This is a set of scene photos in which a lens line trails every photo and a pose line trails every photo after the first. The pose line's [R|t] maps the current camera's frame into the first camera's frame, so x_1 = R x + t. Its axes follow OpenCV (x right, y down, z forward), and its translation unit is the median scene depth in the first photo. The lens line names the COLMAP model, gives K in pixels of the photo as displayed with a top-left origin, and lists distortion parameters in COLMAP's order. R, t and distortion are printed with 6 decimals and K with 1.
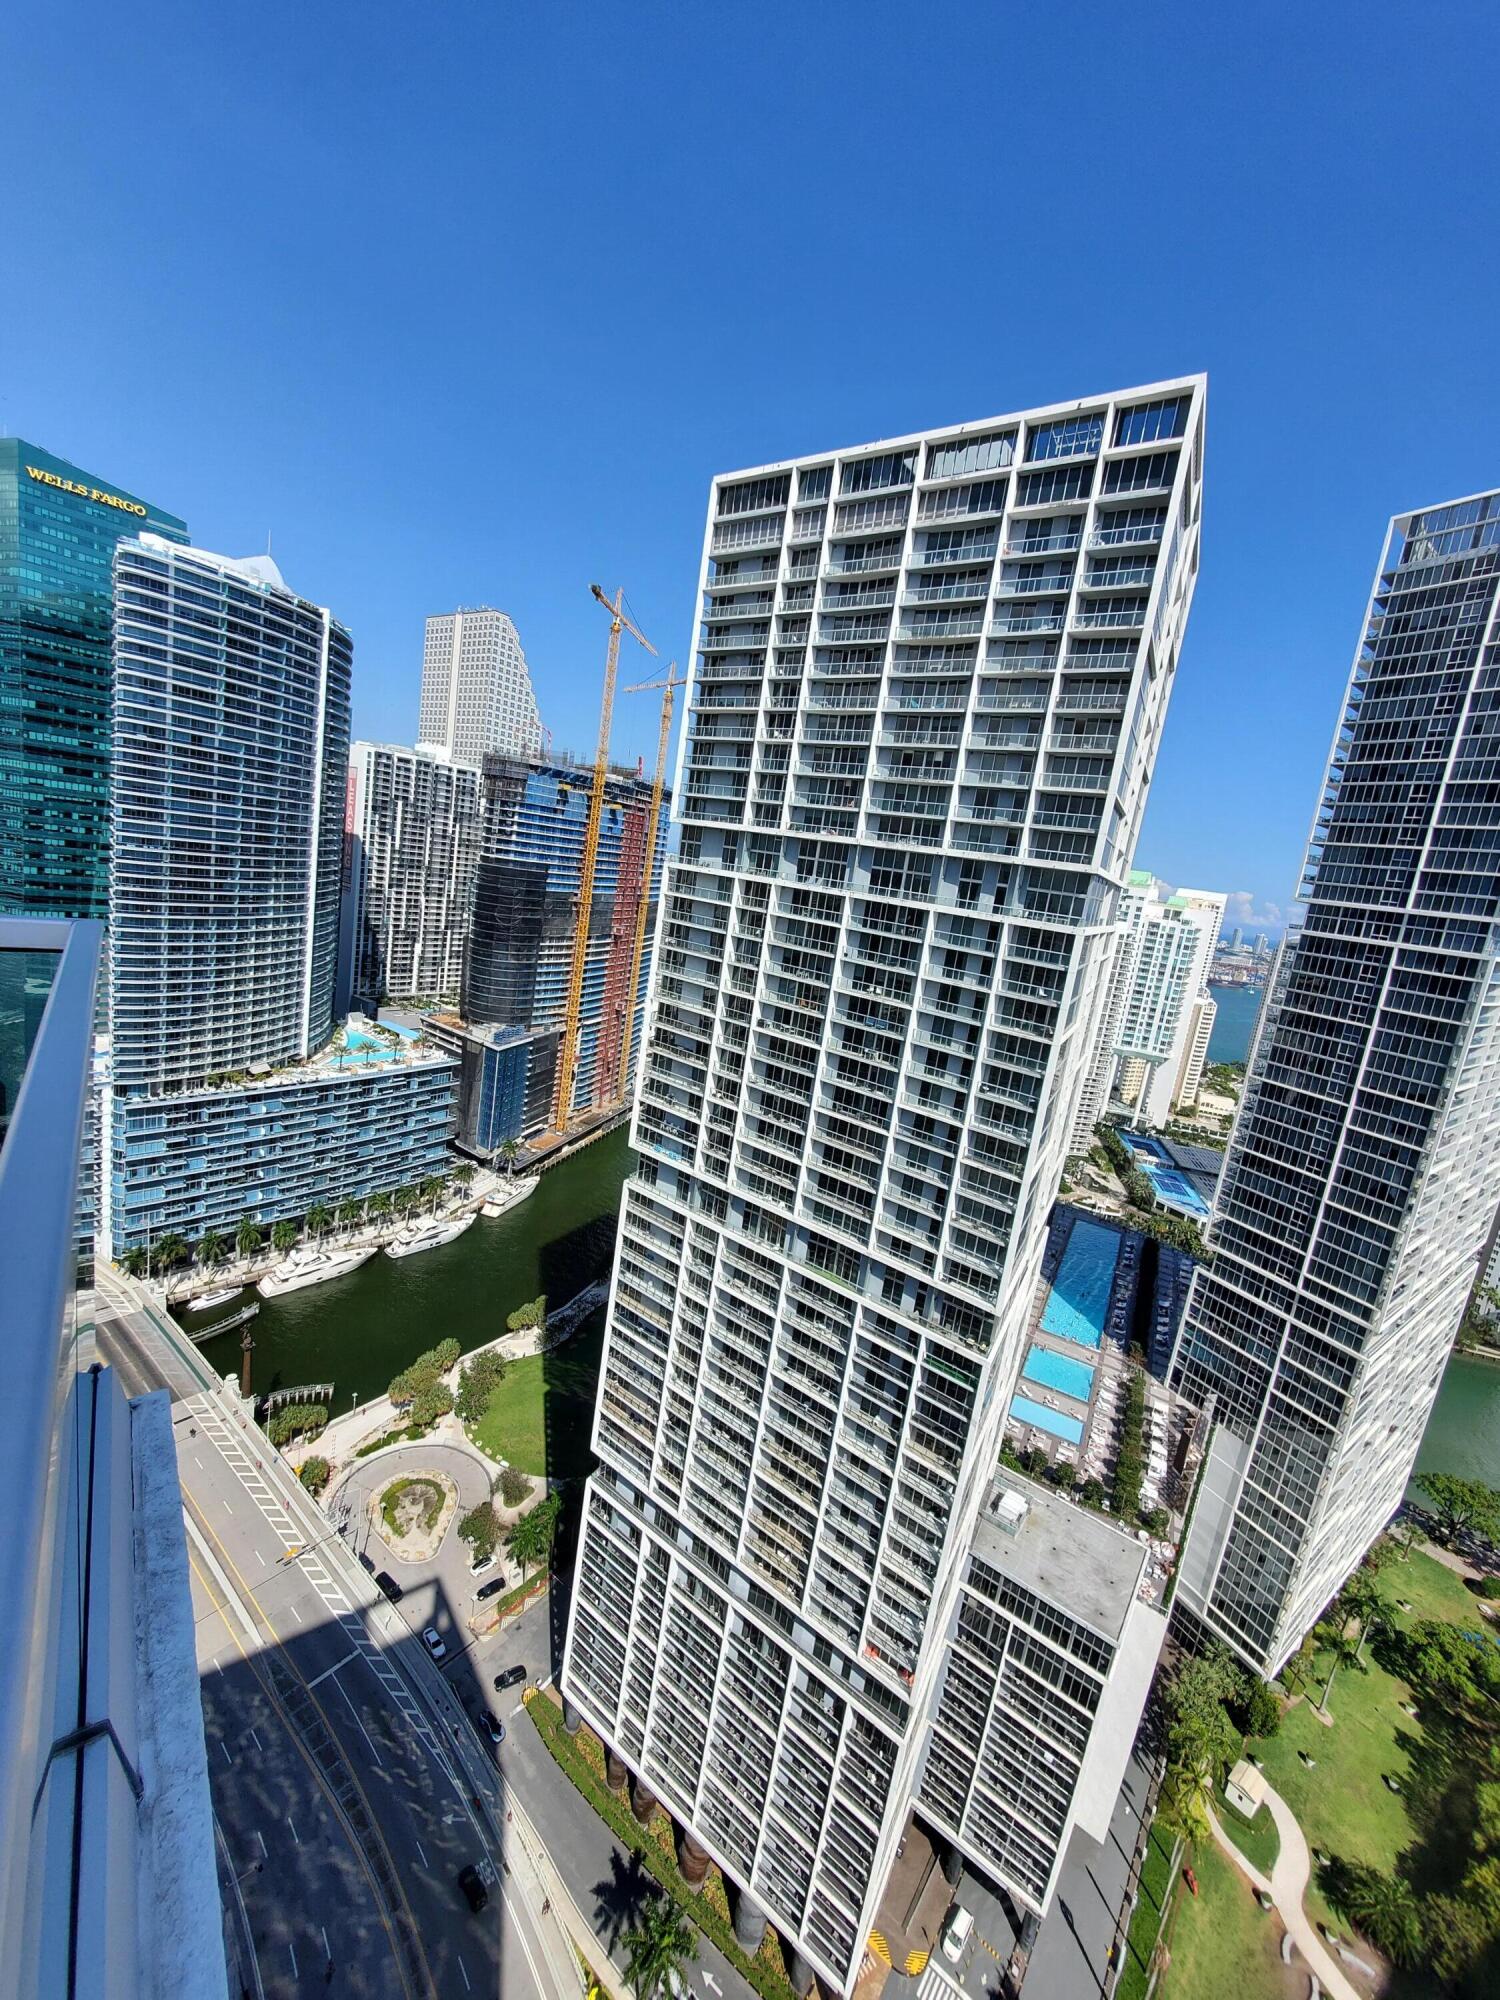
lens RADIAL K [[801.5, 0, 737.2], [0, 801.5, 990.8], [0, 0, 1]] dist [0.001540, -0.002293]
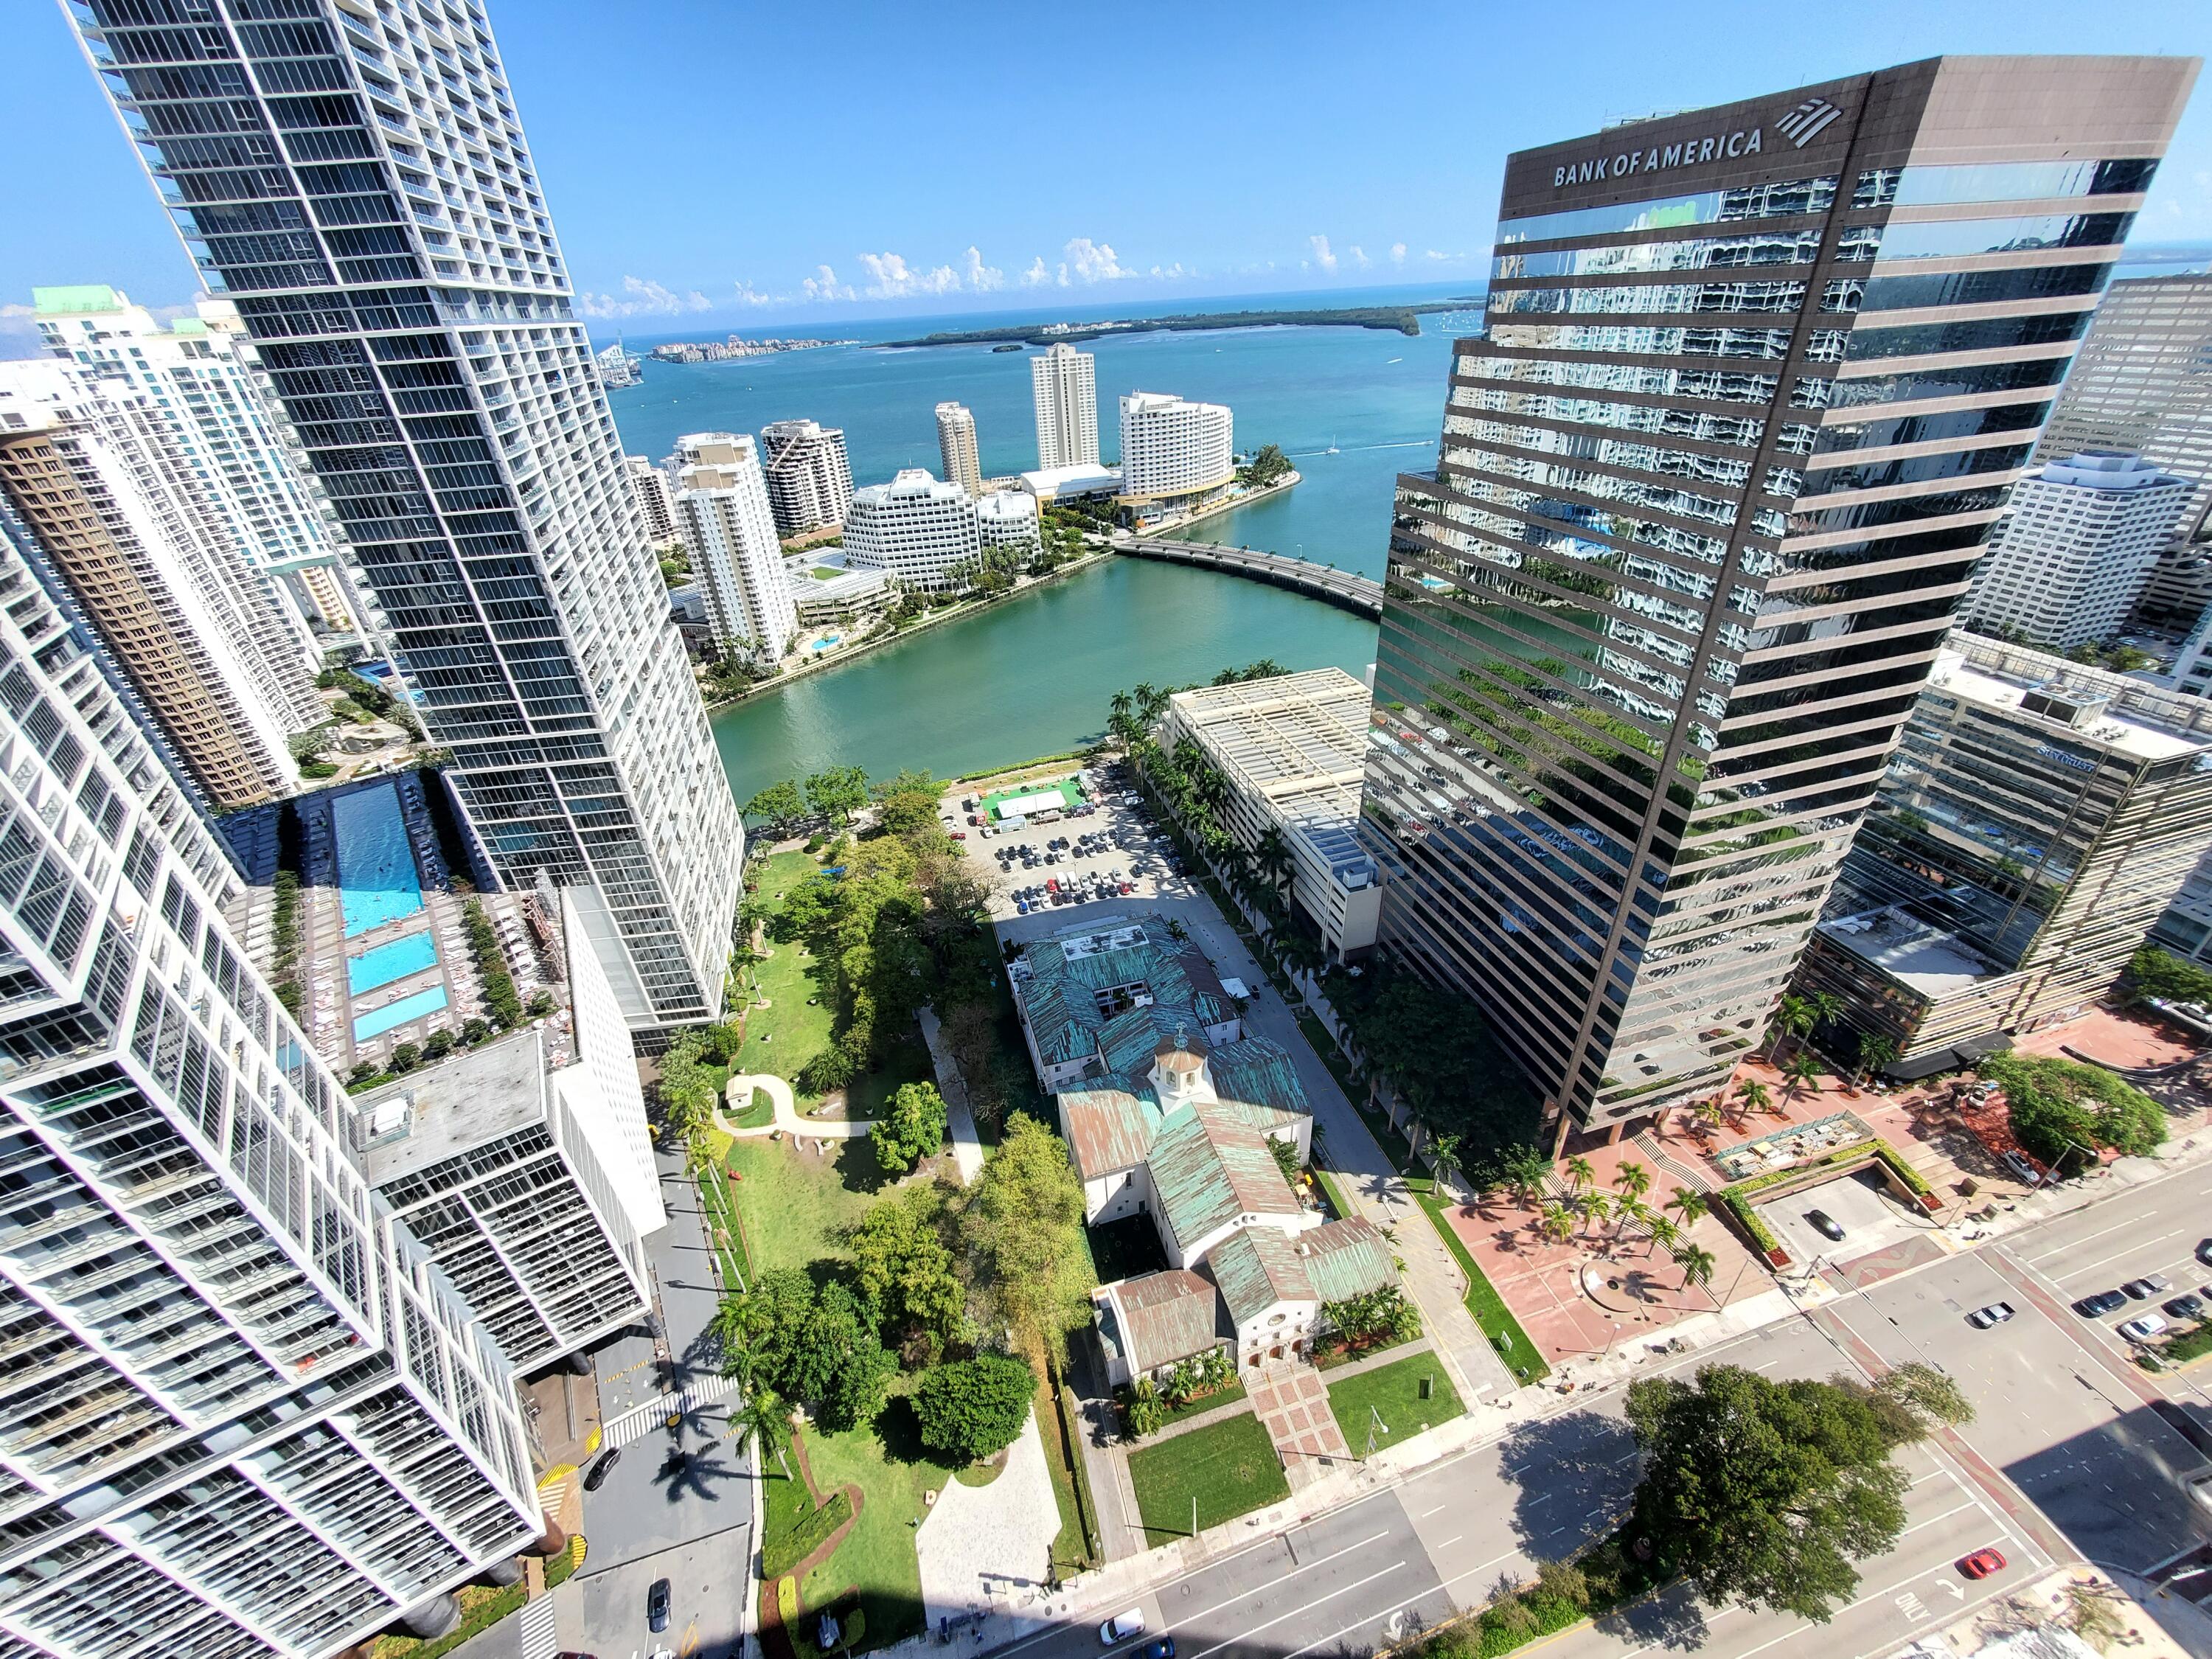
lens RADIAL K [[886.5, 0, 1100.7], [0, 886.5, 834.9], [0, 0, 1]] dist [0.001540, -0.002293]
pose [[0.345756, -0.615665, 0.708103, 0.110971], [0.256282, 0.787915, 0.559919, 0.042362], [-0.902648, -0.012121, 0.430210, -0.150766]]
